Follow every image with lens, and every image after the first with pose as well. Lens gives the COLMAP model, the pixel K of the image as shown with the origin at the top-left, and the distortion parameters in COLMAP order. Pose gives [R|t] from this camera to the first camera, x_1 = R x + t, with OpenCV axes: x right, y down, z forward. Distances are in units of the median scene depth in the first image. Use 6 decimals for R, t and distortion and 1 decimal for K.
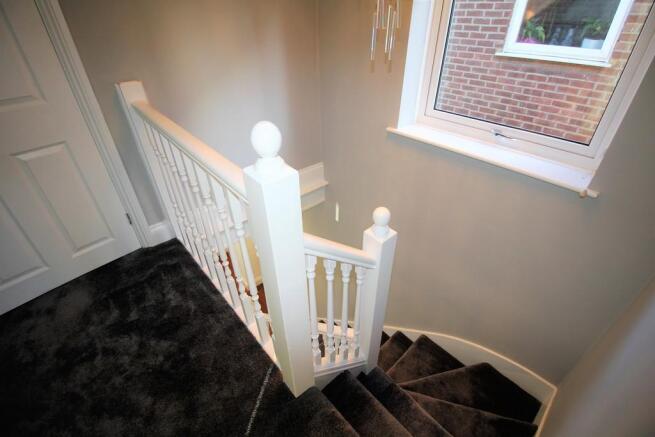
lens RADIAL K [[304.8, 0, 328.4], [0, 304.8, 215.3], [0, 0, 1]] dist [-0.008640, -0.006372]
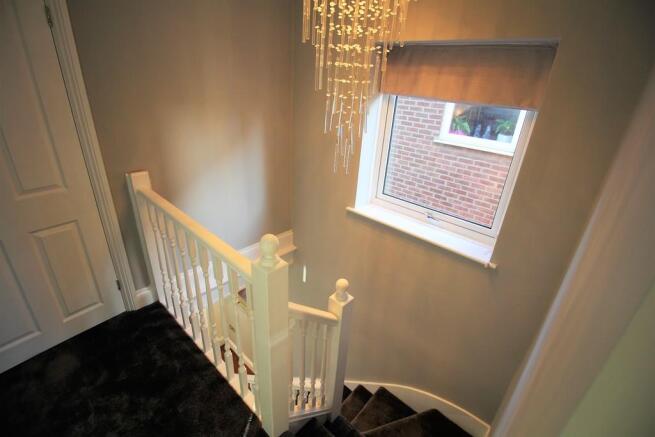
lens RADIAL K [[304.8, 0, 329.8], [0, 304.8, 218.0], [0, 0, 1]] dist [-0.008640, -0.006372]
pose [[0.992042, 0.017251, 0.124720, -0.035918], [0.003387, 0.986554, -0.163398, -0.050286], [-0.125862, 0.162521, 0.978645, -0.245057]]
